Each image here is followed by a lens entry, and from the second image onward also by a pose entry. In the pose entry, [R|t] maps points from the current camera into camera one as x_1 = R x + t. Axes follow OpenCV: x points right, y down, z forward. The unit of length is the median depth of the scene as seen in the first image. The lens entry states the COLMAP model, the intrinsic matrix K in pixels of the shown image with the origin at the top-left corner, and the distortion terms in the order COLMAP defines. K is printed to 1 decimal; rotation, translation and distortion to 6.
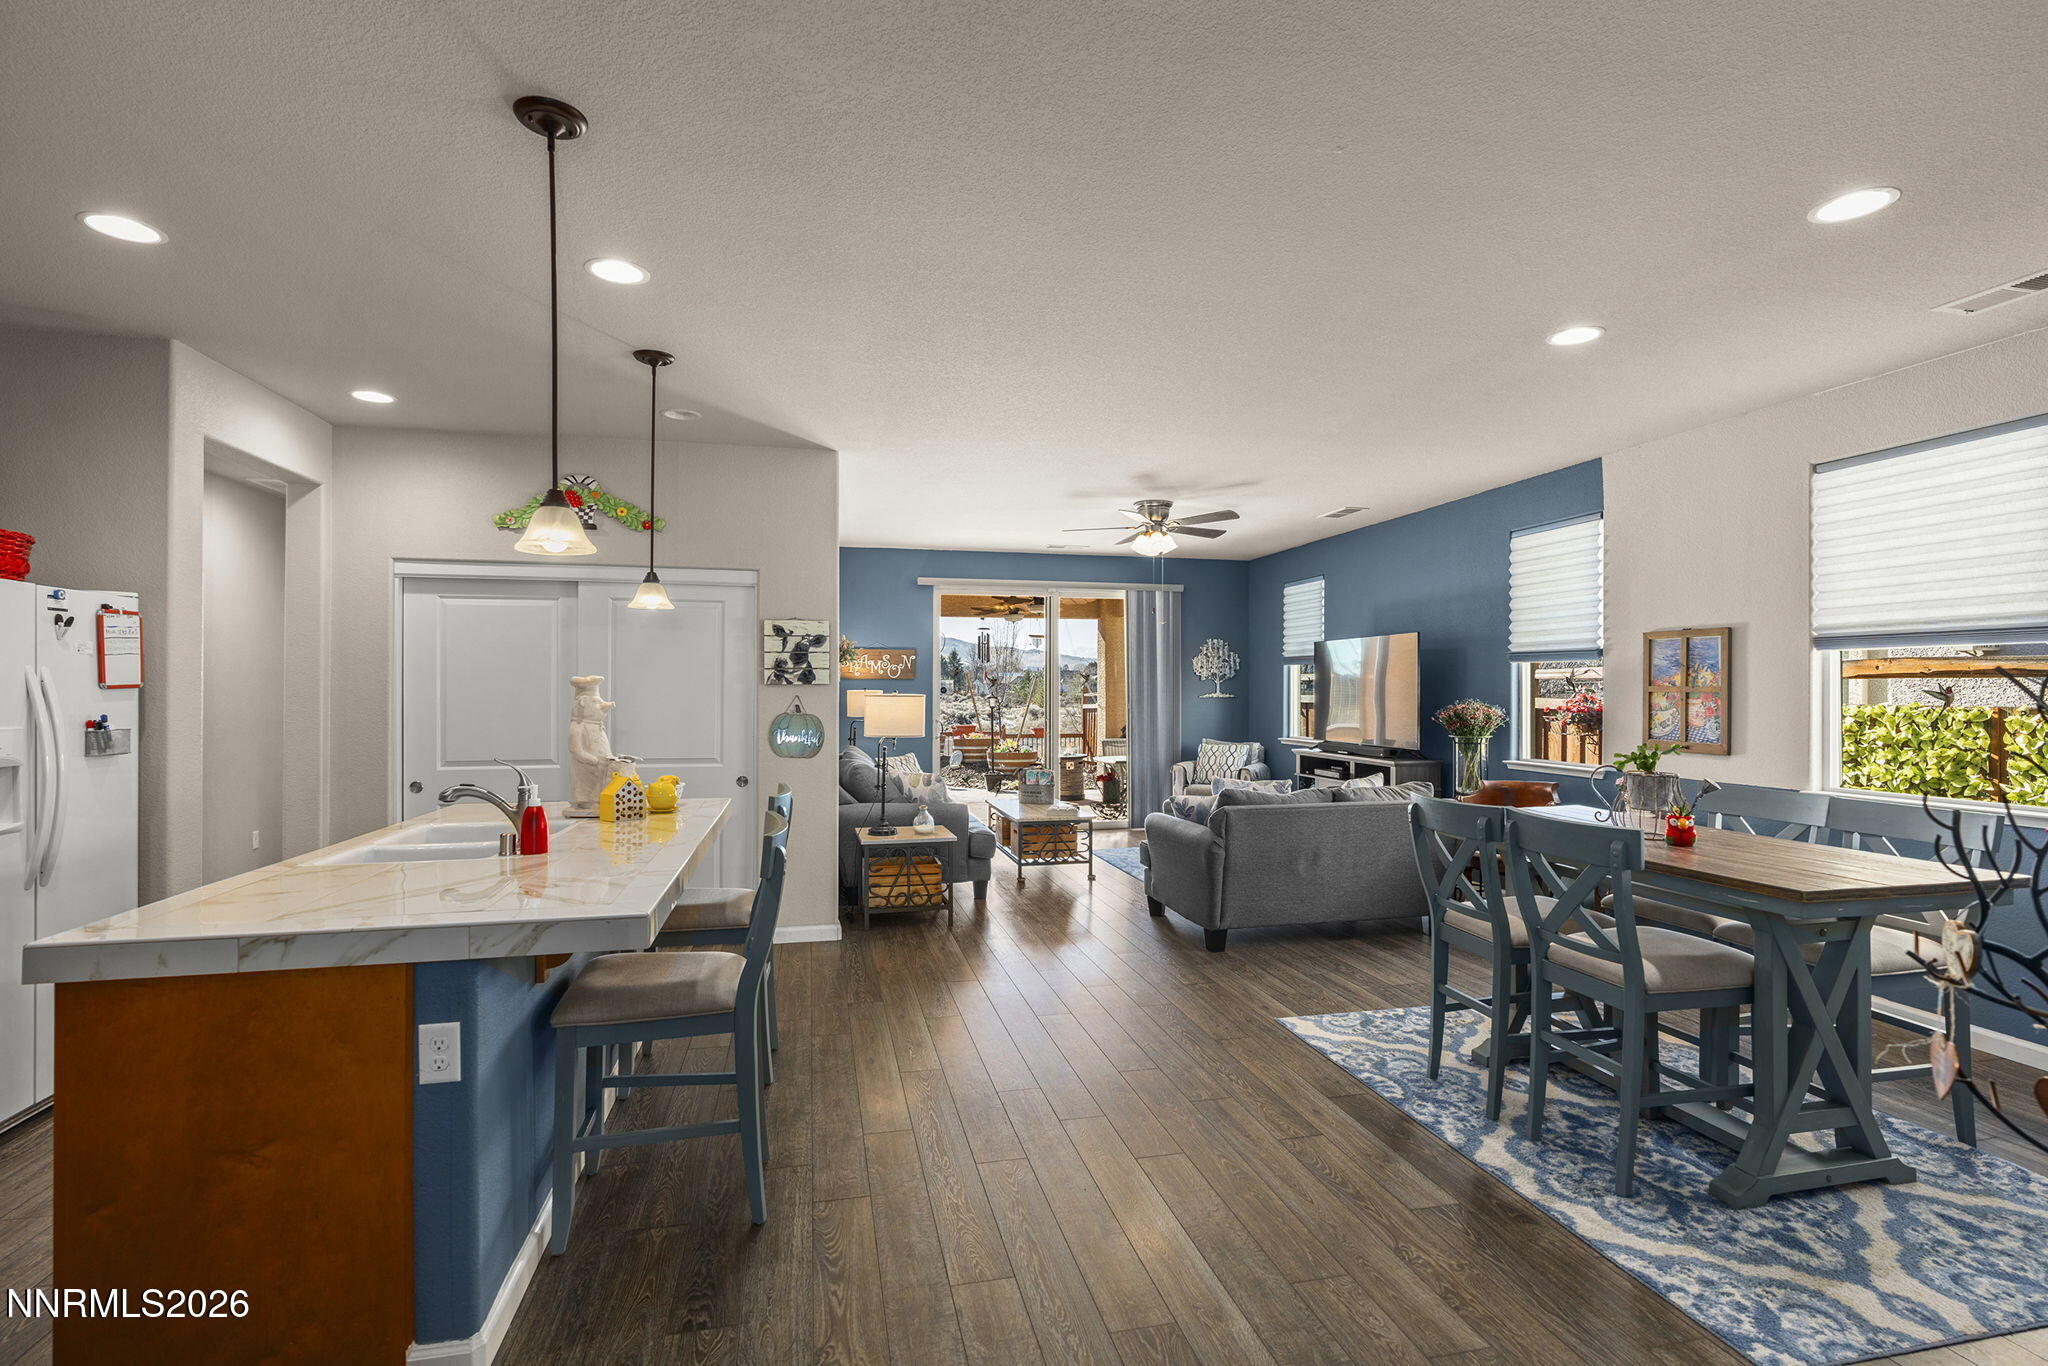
lens RADIAL K [[951.2, 0, 1021.3], [0, 951.2, 682.5], [0, 0, 1]] dist [-0.001760, 0.000551]
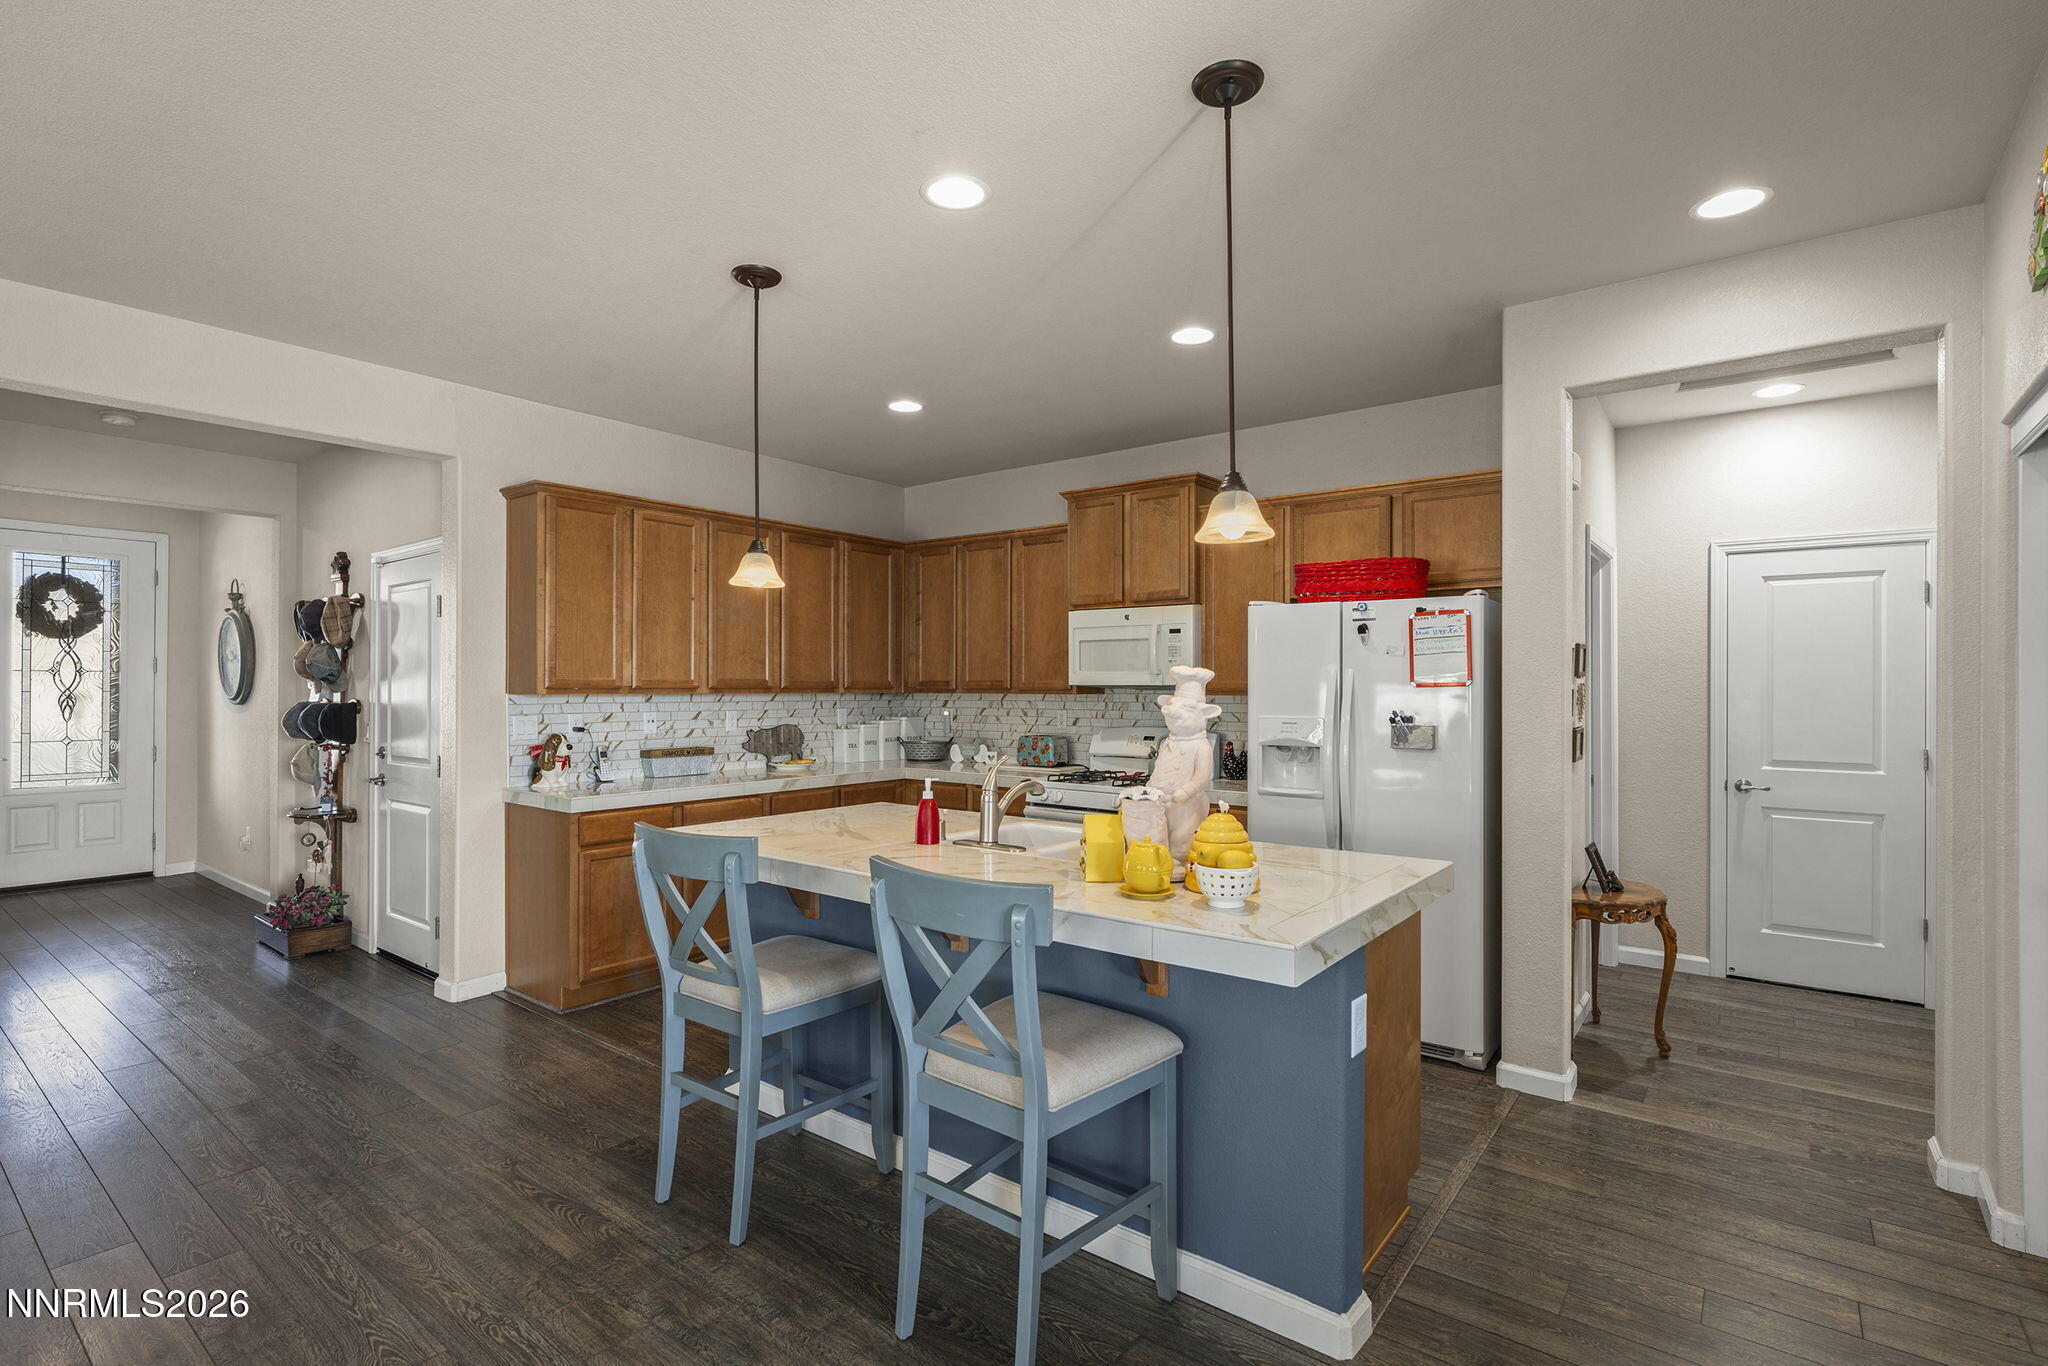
lens RADIAL K [[967.1, 0, 1028.3], [0, 967.1, 680.3], [0, 0, 1]] dist [-0.002609, 0.000548]
pose [[-0.770025, -0.009329, -0.637945, 0.042198], [0.000374, 0.999886, -0.015072, 0.009612], [0.638013, -0.011844, -0.769934, 0.984729]]
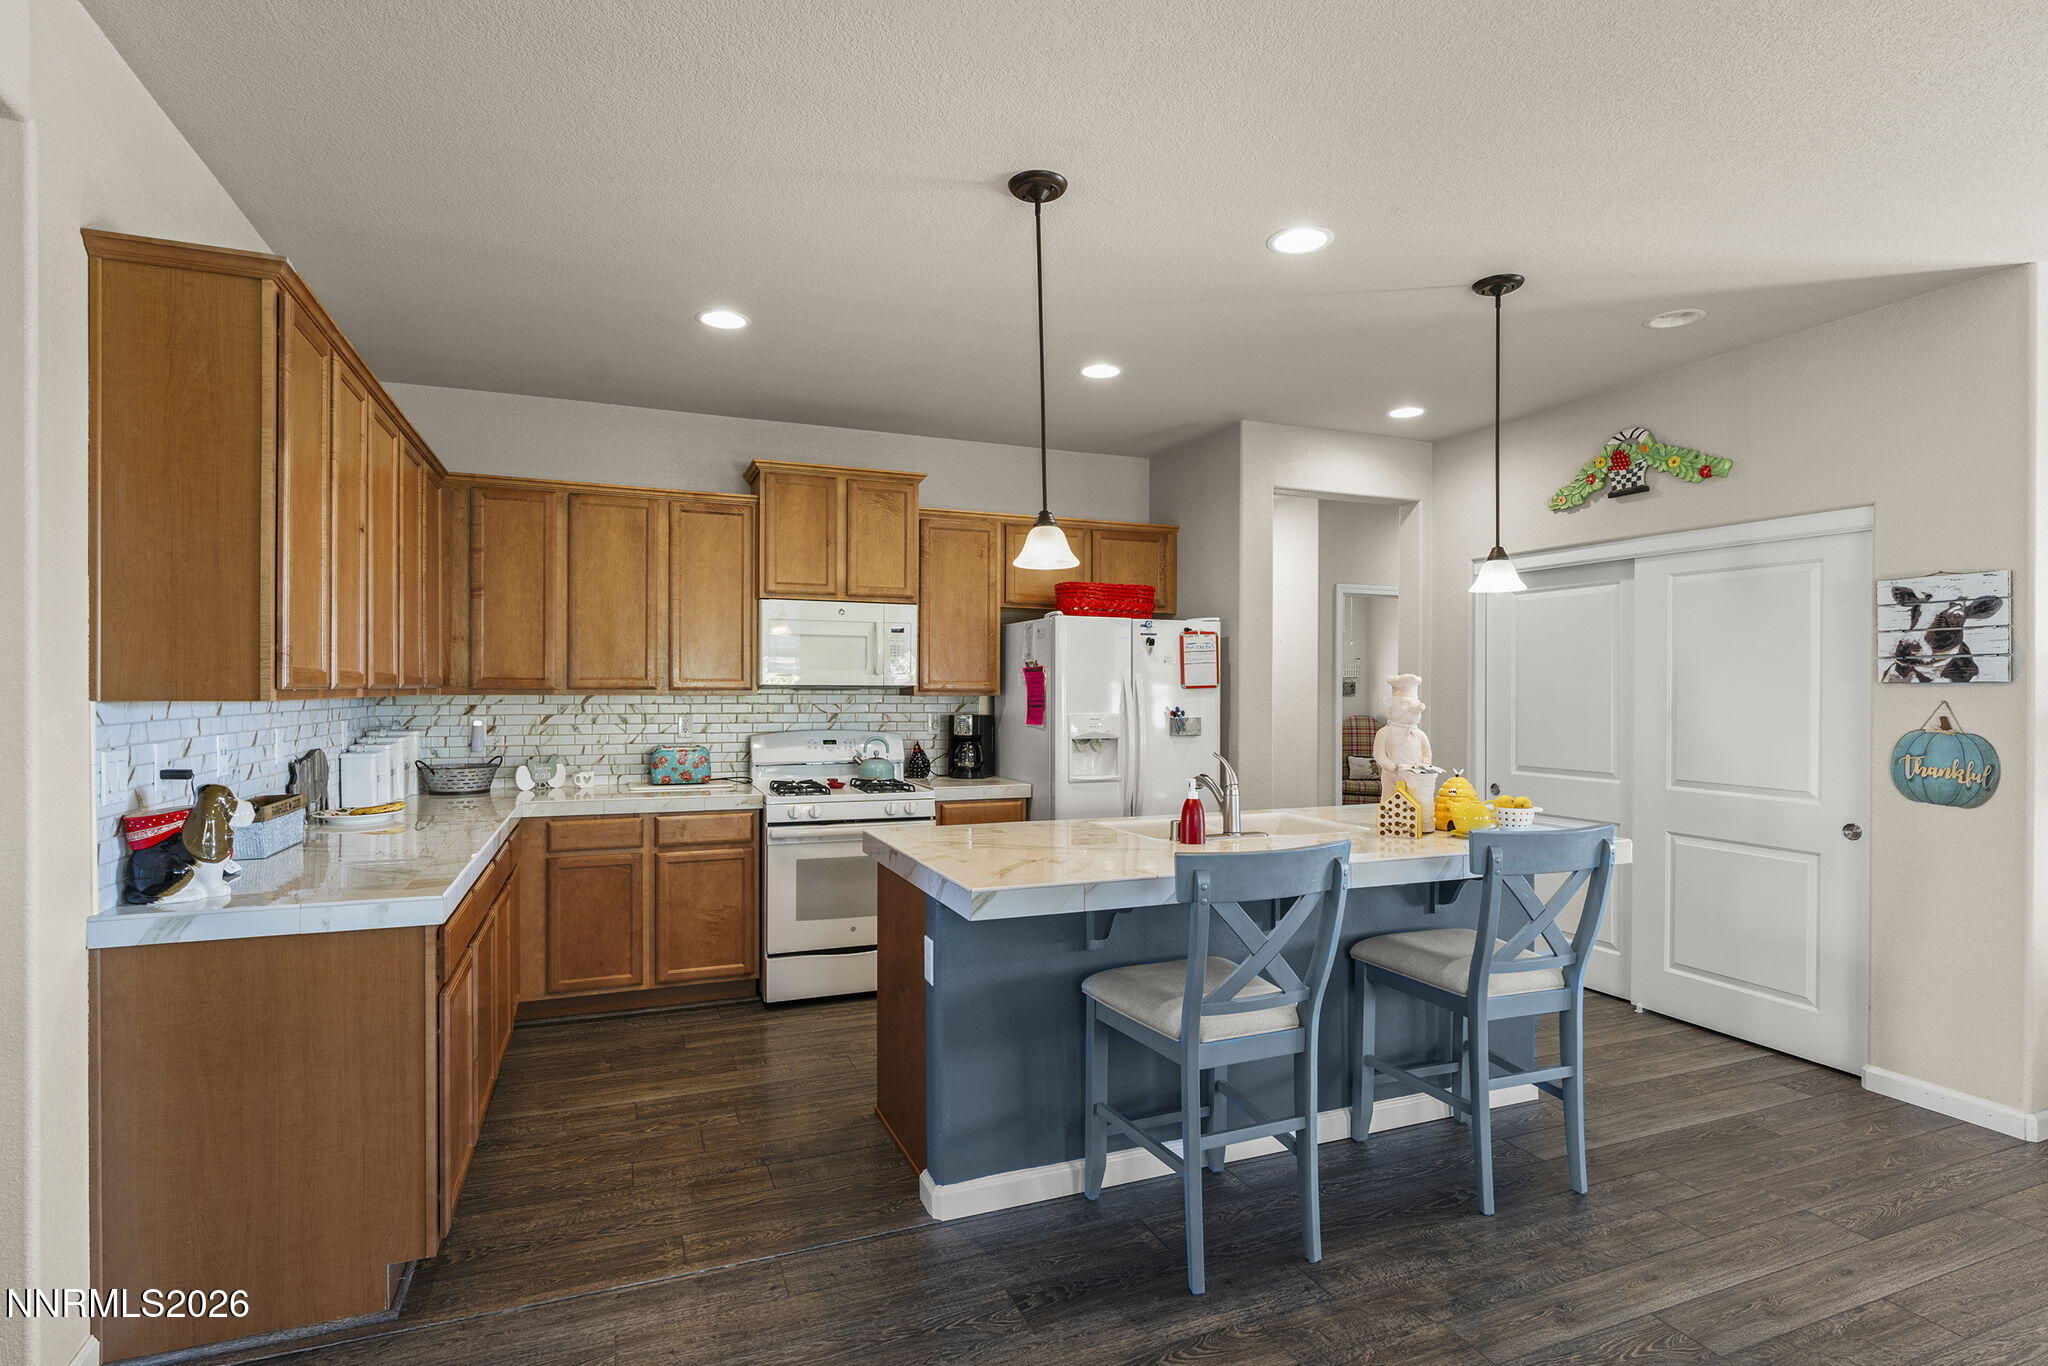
lens RADIAL K [[1005.5, 0, 1022.2], [0, 1005.5, 693.6], [0, 0, 1]] dist [-0.011191, 0.003441]
pose [[0.163303, 0.005472, -0.986561, 0.290999], [0.003740, 0.999974, 0.006166, 0.002798], [0.986569, -0.004697, 0.163279, 0.328393]]
